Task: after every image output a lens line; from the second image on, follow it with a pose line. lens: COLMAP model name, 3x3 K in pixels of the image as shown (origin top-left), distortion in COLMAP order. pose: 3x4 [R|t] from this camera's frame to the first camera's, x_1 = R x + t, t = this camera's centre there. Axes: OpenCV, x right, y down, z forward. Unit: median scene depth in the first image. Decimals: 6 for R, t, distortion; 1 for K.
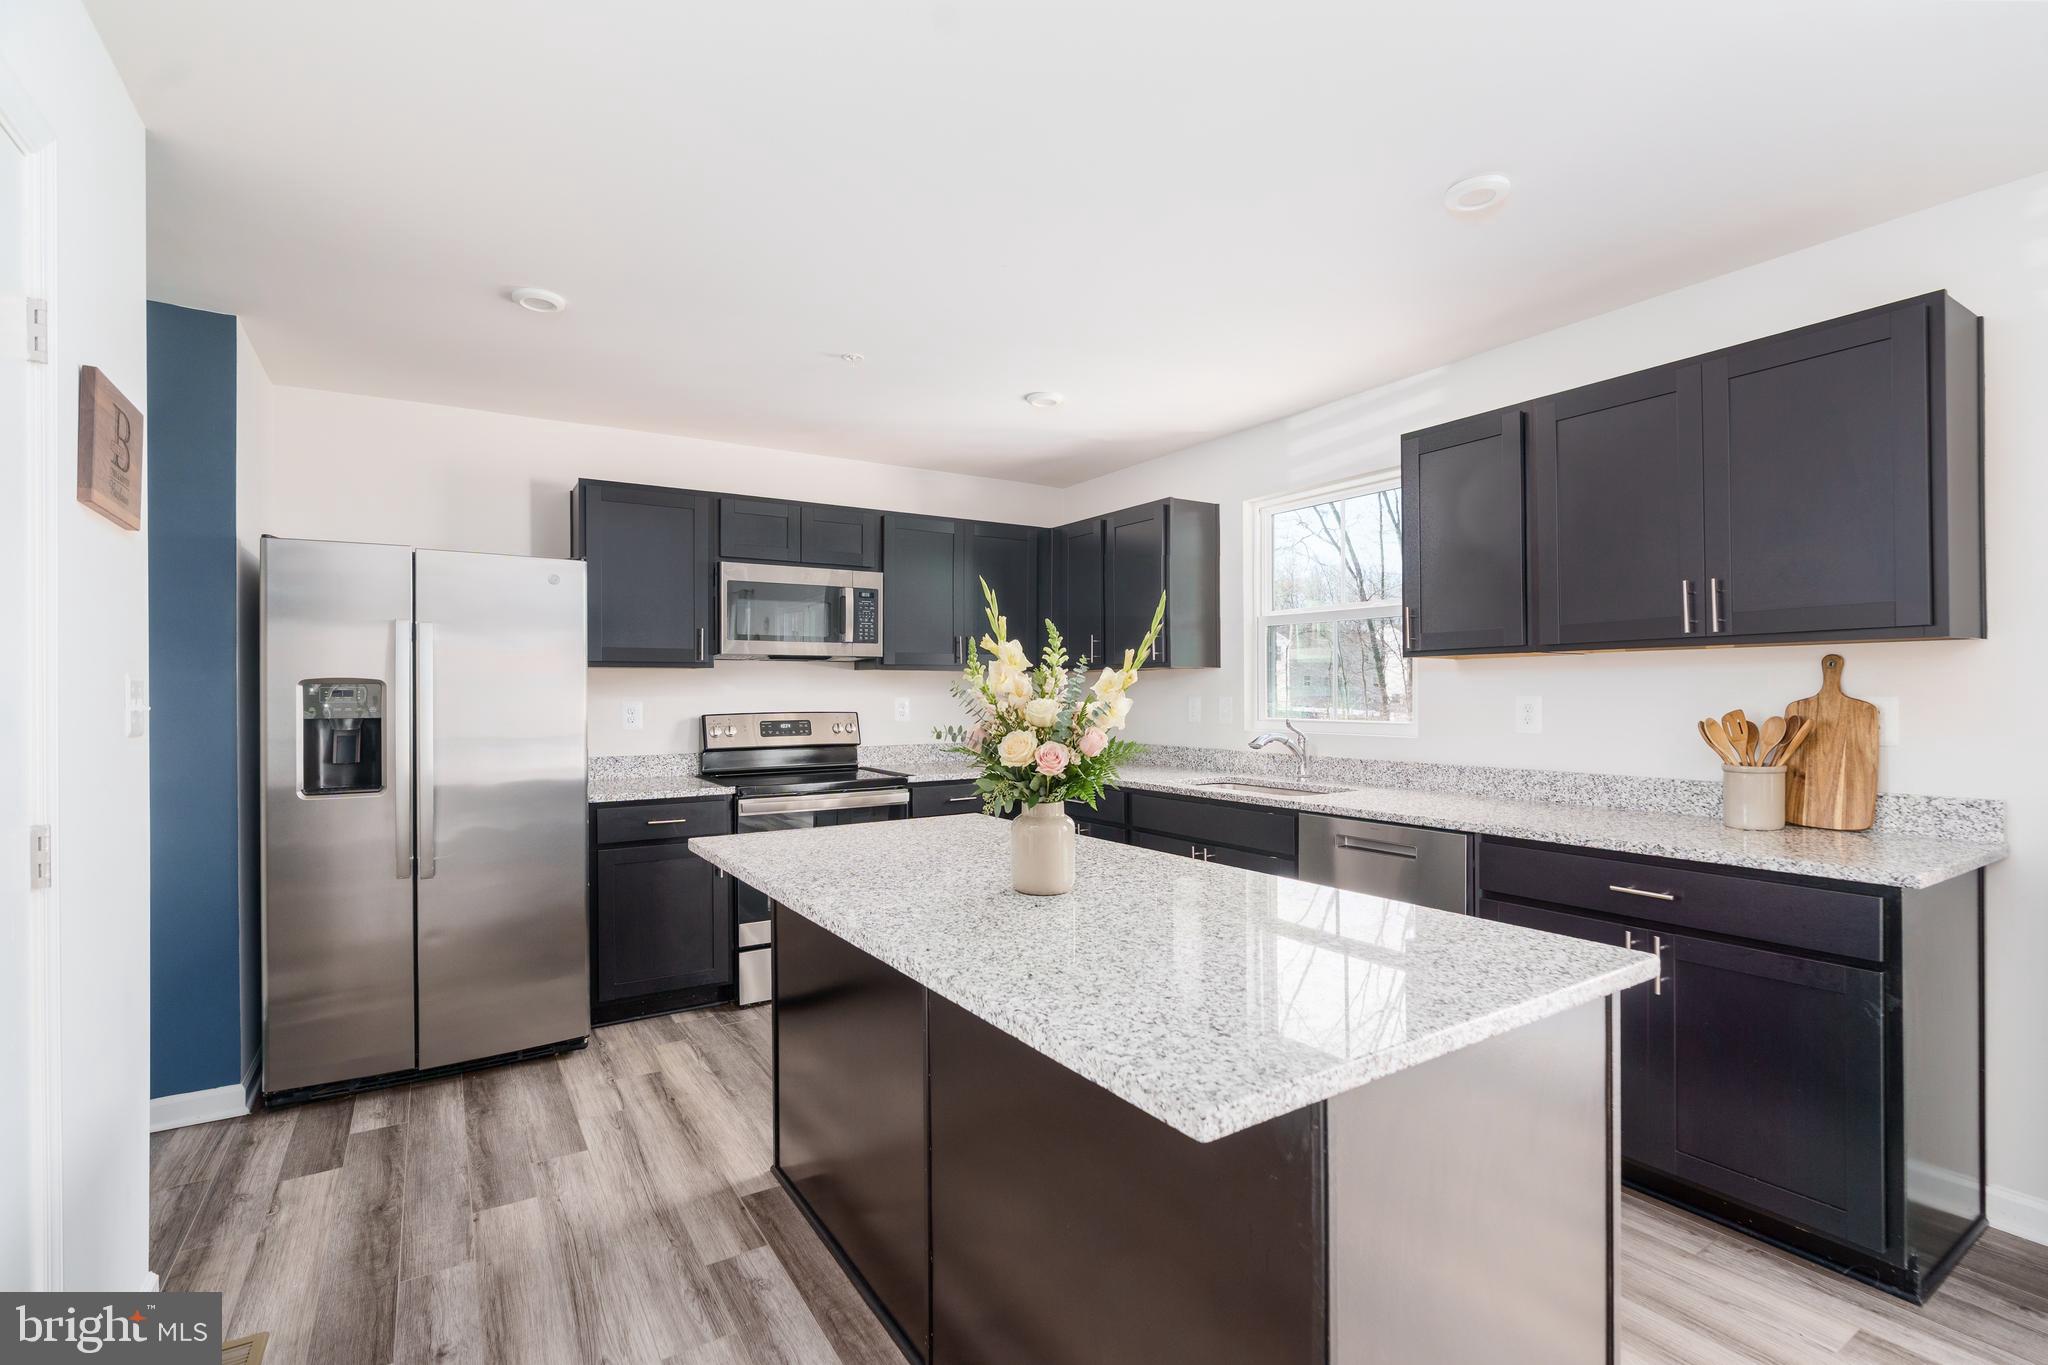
lens RADIAL K [[944.2, 0, 1026.4], [0, 944.2, 683.4], [0, 0, 1]] dist [-0.003771, -0.000149]
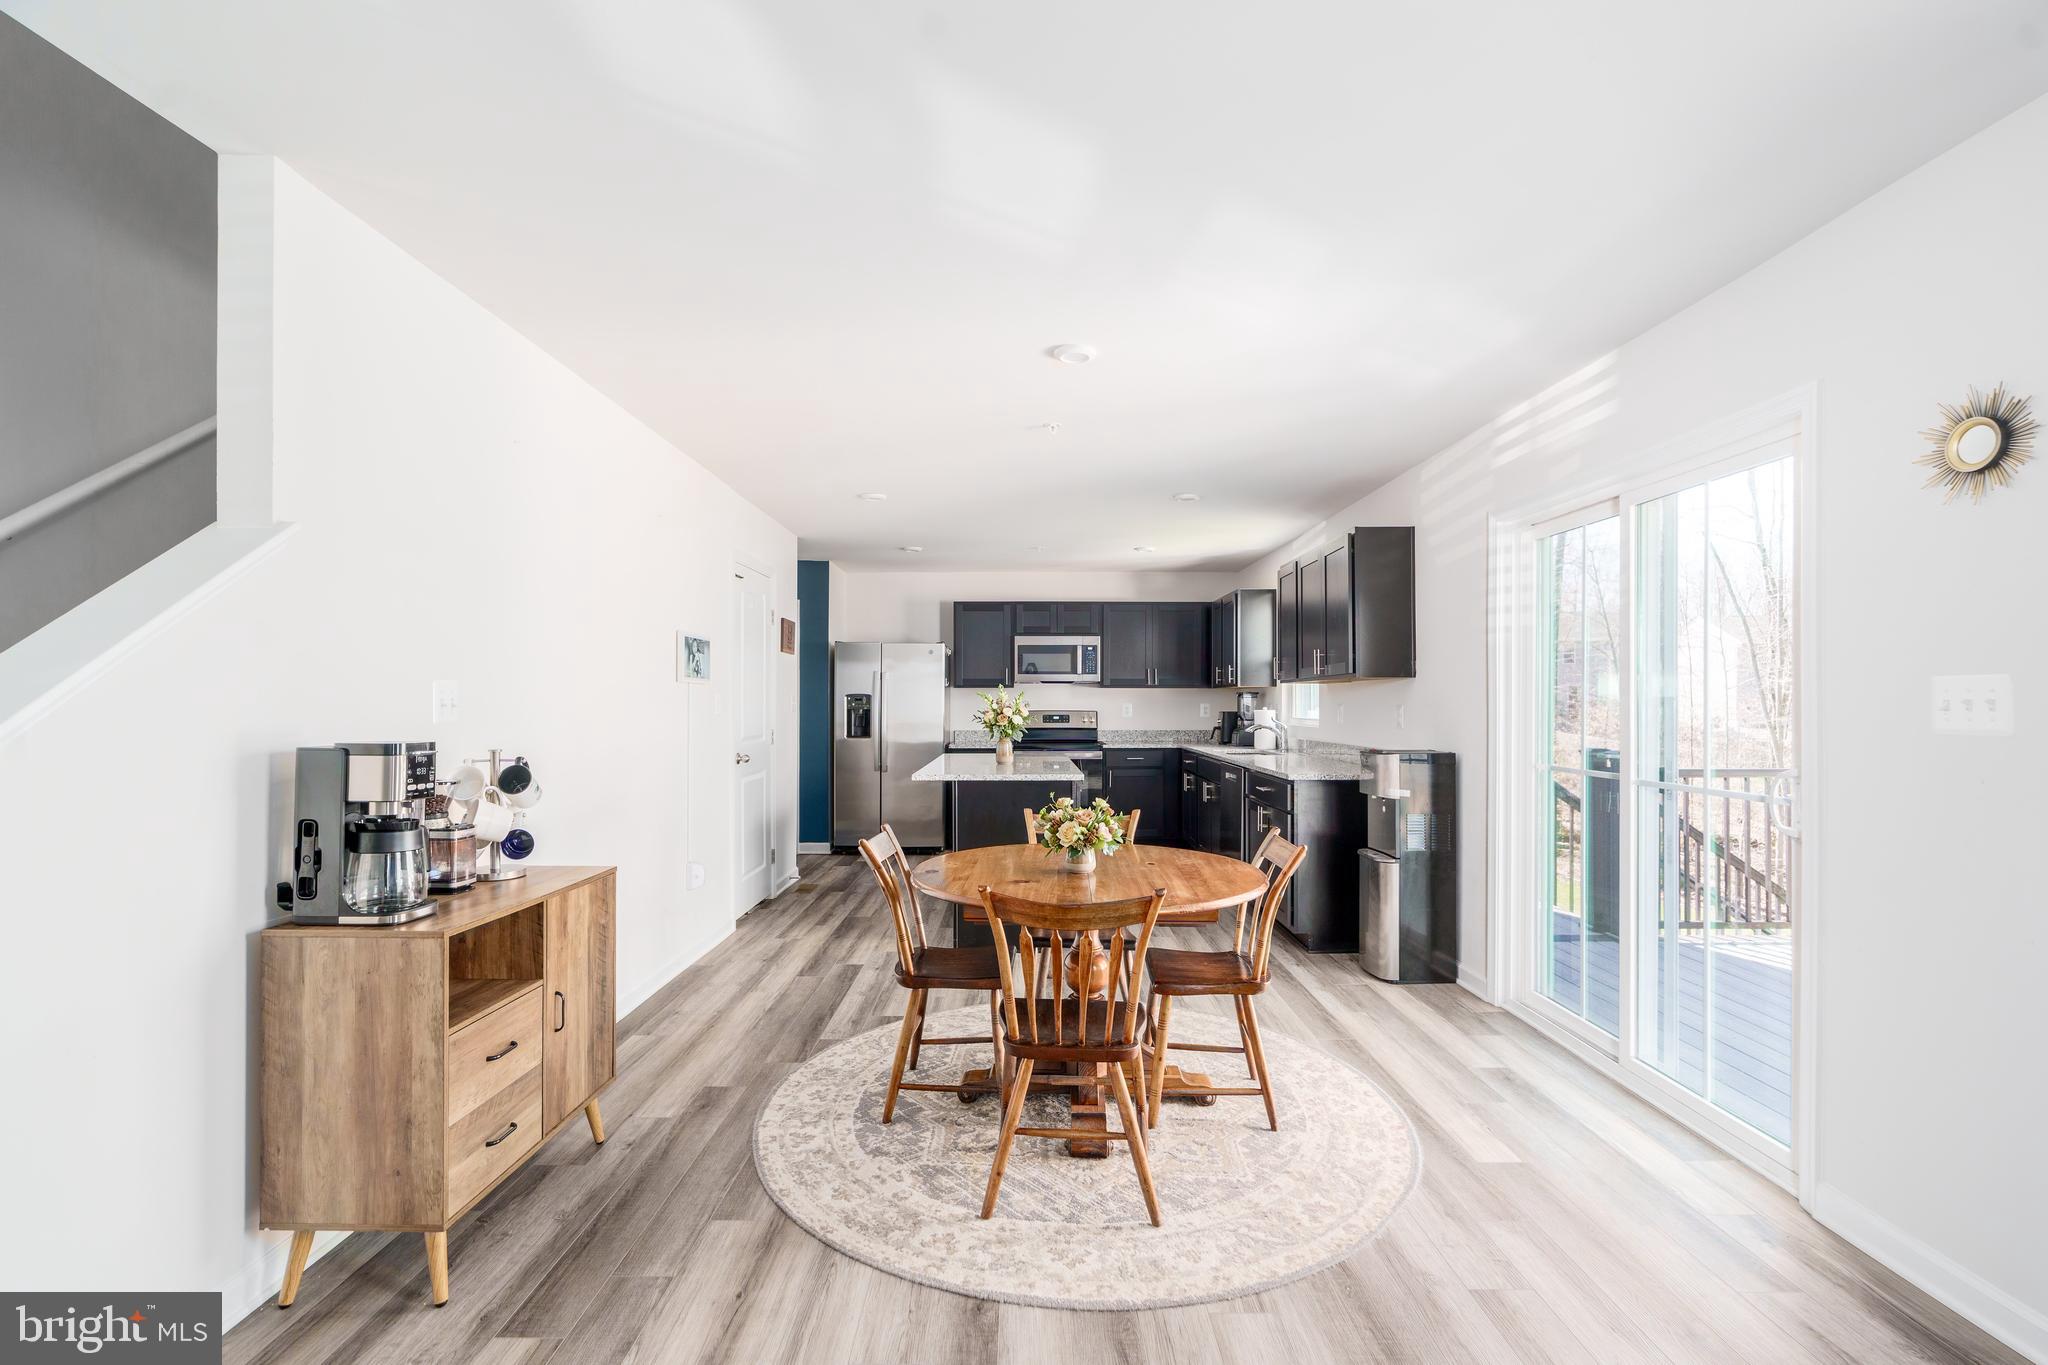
lens RADIAL K [[944.2, 0, 1023.5], [0, 944.2, 690.2], [0, 0, 1]] dist [-0.003771, -0.000149]
pose [[0.853755, 0.001313, -0.520673, 0.757563], [-0.000914, 0.999999, 0.001021, -0.013813], [0.520674, -0.000396, 0.853755, -0.734593]]
